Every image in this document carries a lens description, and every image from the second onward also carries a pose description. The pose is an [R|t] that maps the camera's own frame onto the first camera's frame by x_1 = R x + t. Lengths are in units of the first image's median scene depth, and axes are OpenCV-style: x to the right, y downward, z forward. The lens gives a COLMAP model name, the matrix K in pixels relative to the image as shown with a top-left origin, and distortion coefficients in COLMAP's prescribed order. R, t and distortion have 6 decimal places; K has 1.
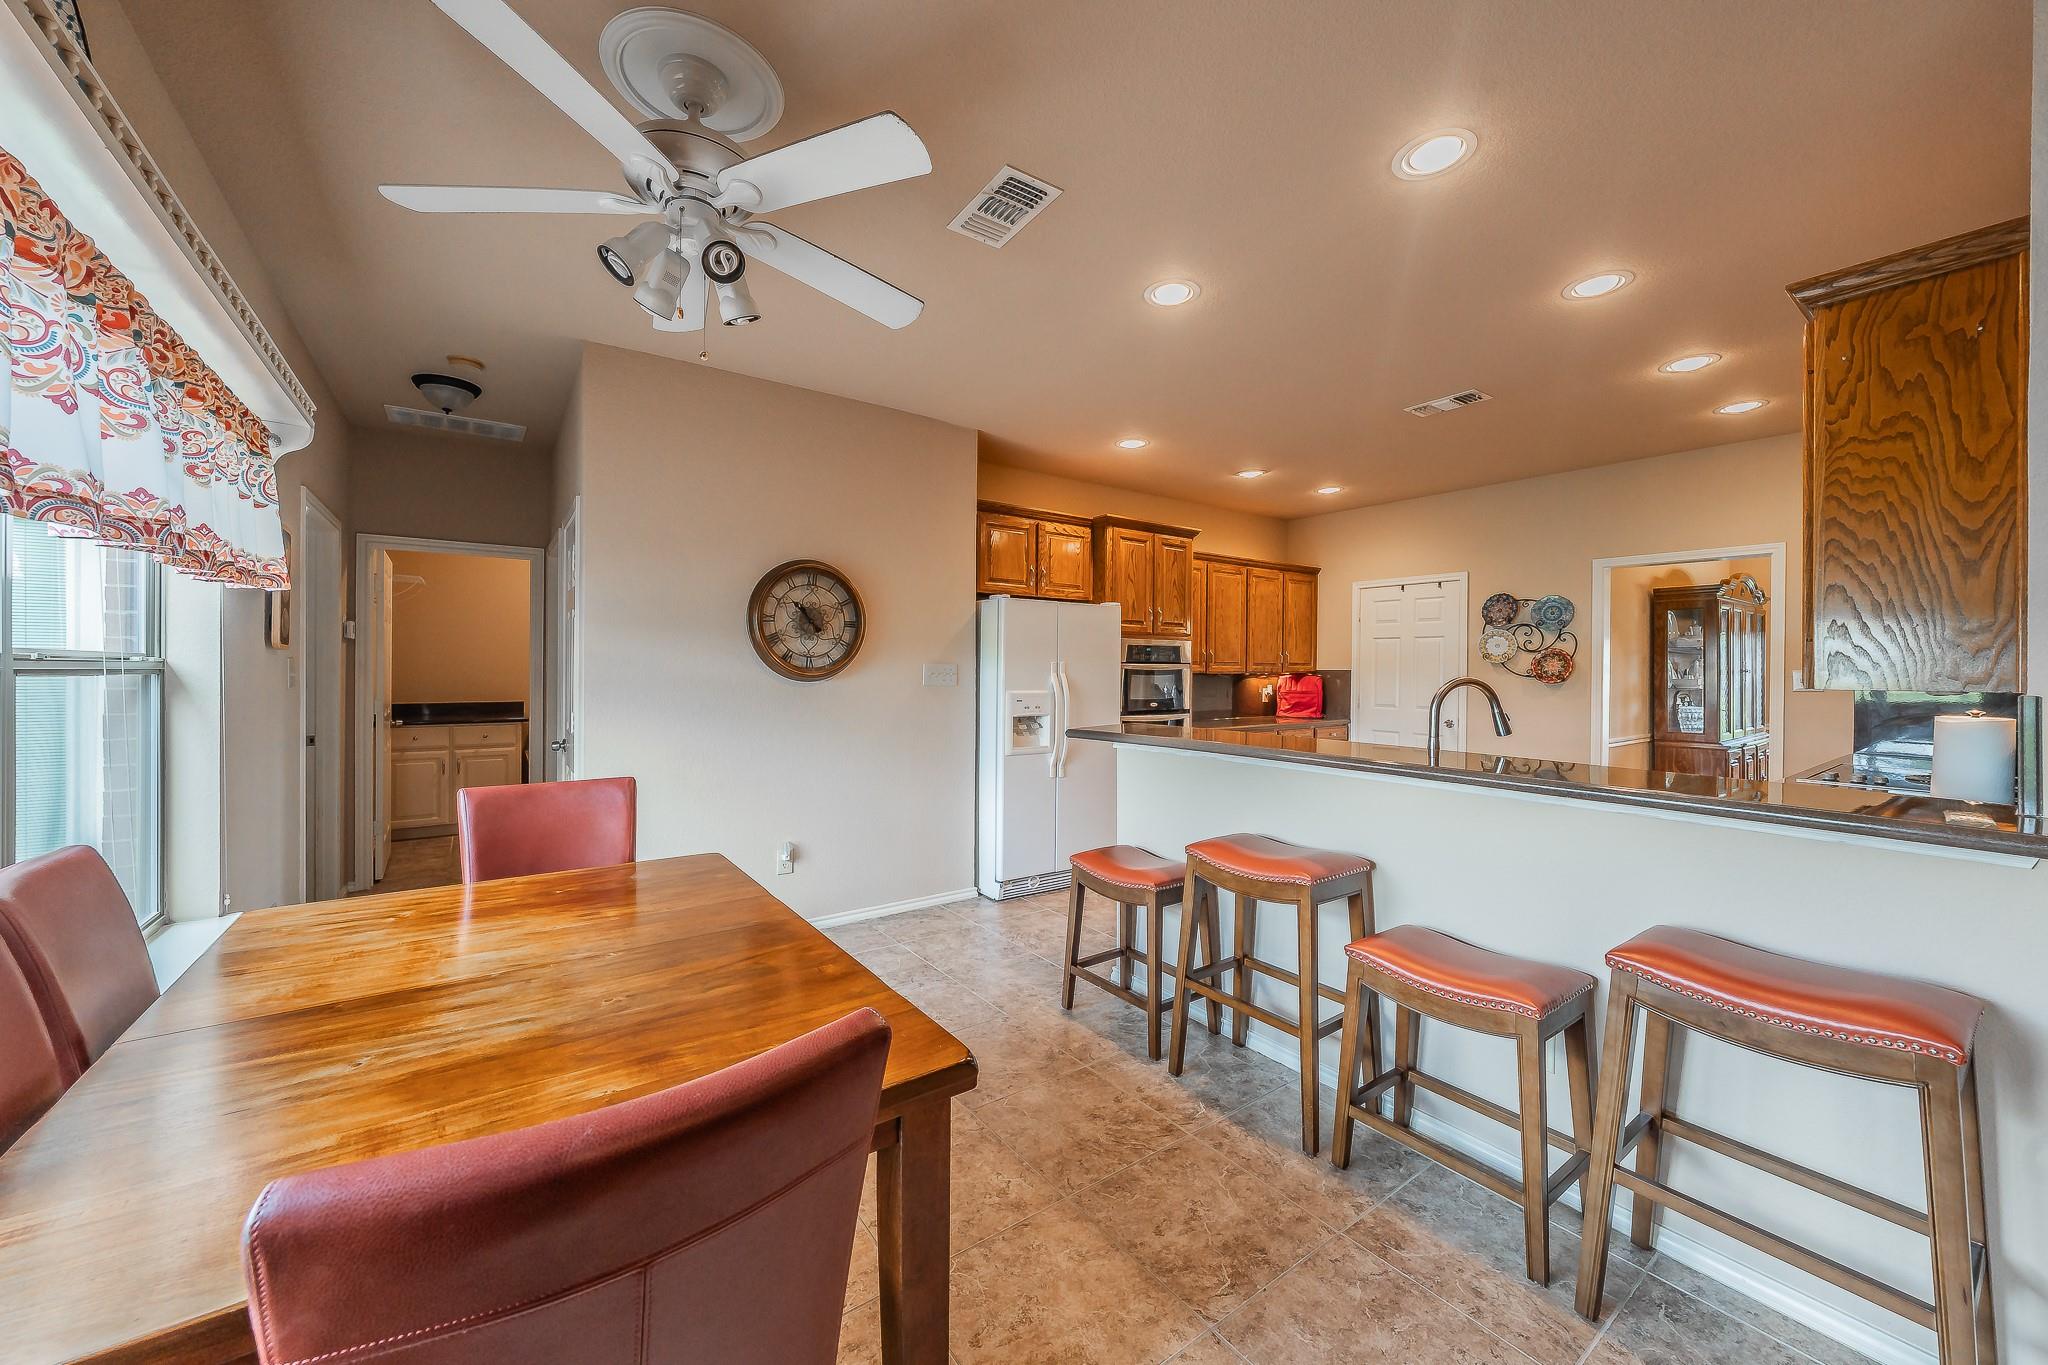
lens RADIAL K [[741.8, 0, 1025.8], [0, 741.8, 672.3], [0, 0, 1]] dist [0.000624, 0.000020]
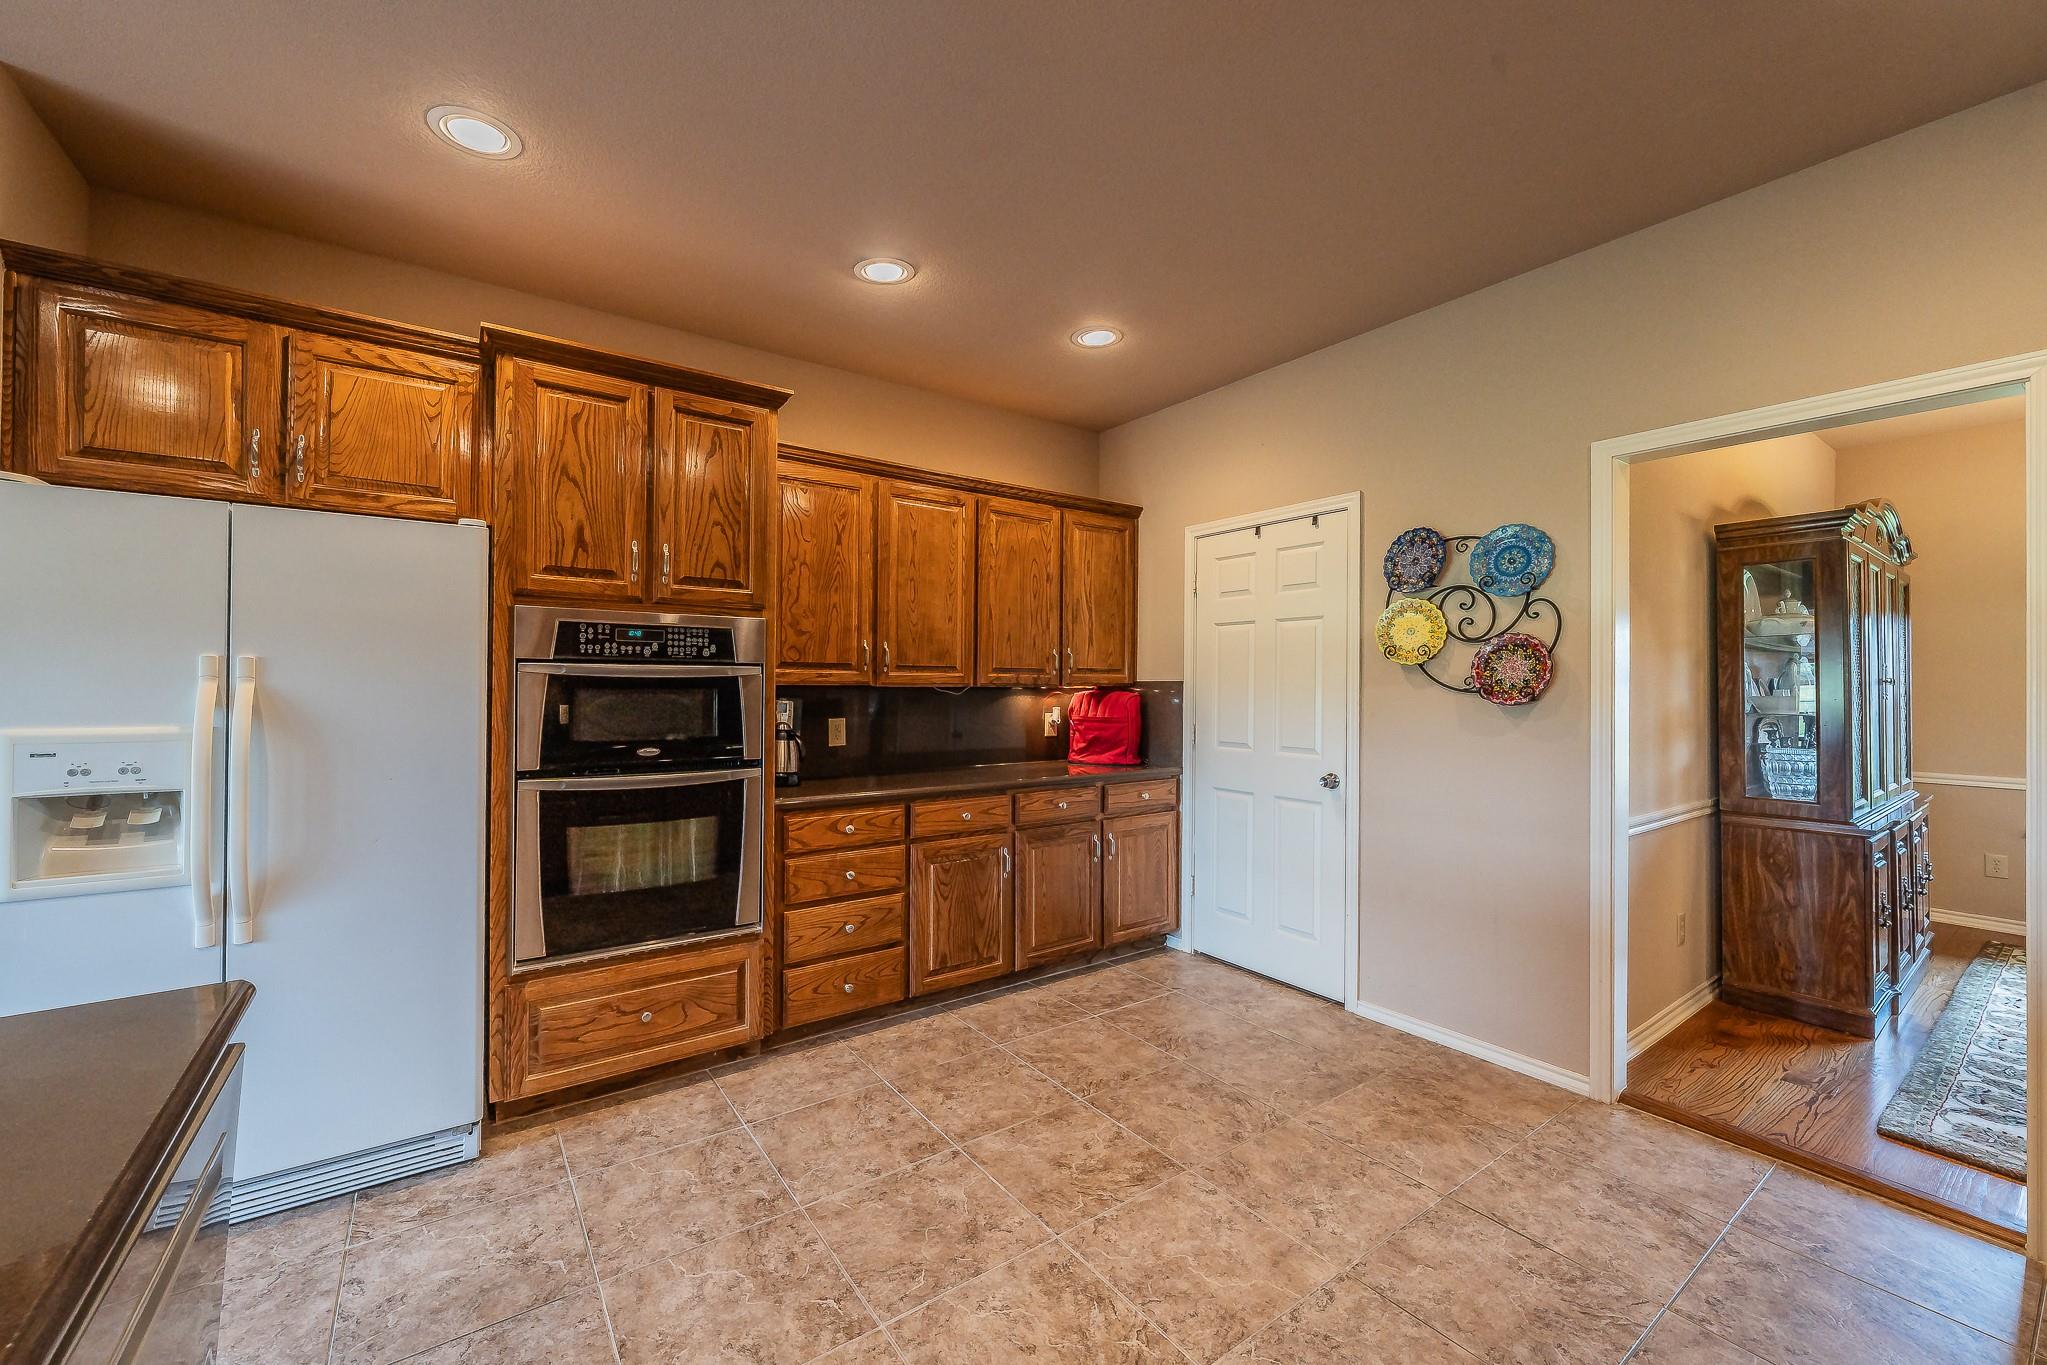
lens RADIAL K [[802.0, 0, 1021.4], [0, 802.0, 683.0], [0, 0, 1]] dist [0.000567, 0.000134]
pose [[0.999999, -0.000541, -0.001385, 0.360360], [0.000528, 0.999960, -0.008896, 0.004663], [0.001390, 0.008895, 0.999959, 0.439565]]
